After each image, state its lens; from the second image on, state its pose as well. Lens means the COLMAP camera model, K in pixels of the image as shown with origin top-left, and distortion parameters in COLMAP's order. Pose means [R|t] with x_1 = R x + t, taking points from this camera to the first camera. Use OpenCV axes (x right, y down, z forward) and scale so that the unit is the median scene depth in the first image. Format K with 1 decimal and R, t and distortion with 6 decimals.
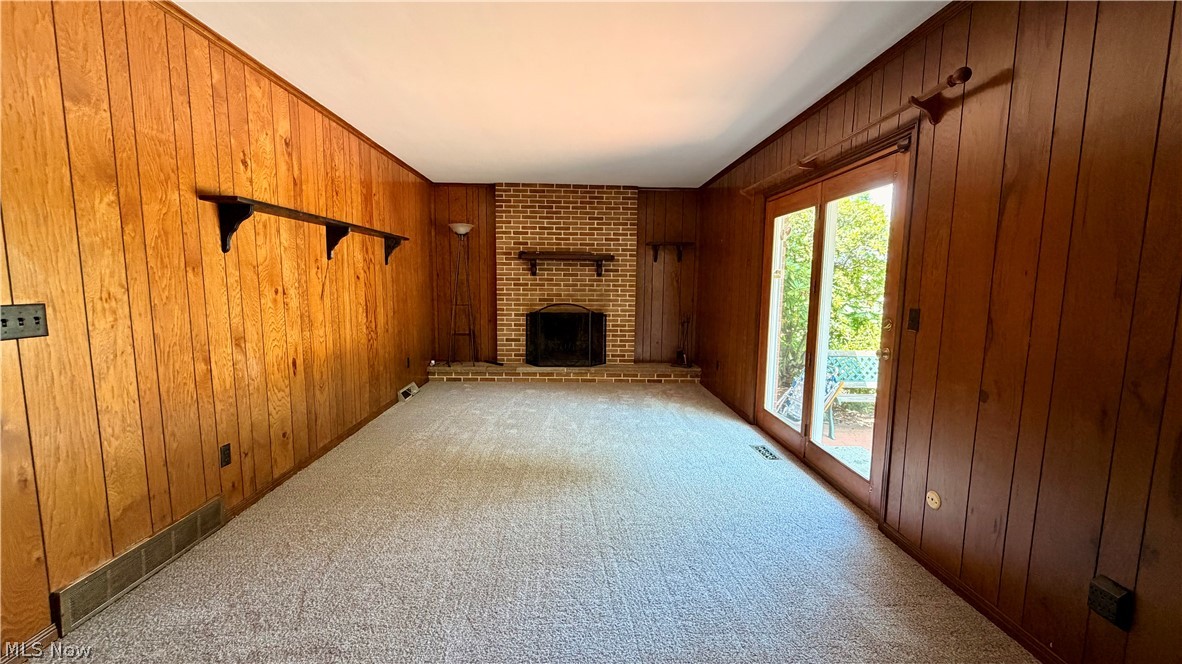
lens RADIAL K [[476.9, 0, 593.2], [0, 476.9, 334.9], [0, 0, 1]] dist [-0.012603, -0.000265]
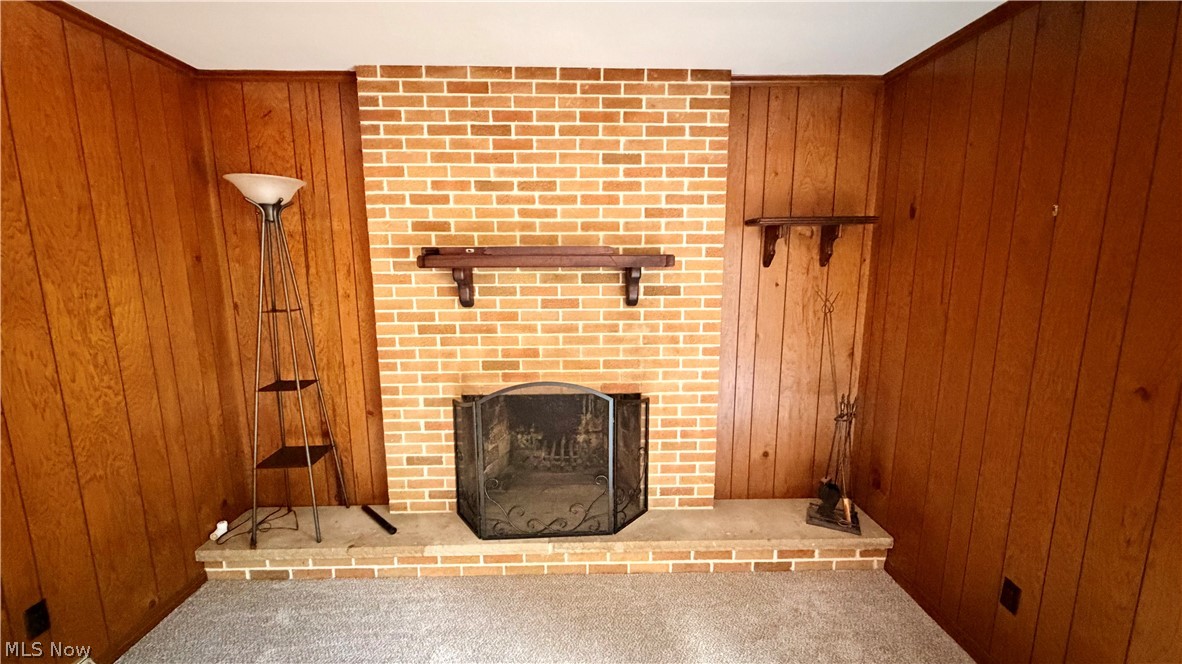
lens RADIAL K [[476.9, 0, 588.1], [0, 476.9, 334.1], [0, 0, 1]] dist [-0.012603, -0.000265]
pose [[0.999868, -0.014703, -0.006949, -0.021166], [0.014950, 0.999205, 0.036962, -0.115175], [0.006400, -0.037061, 0.999293, 0.601948]]
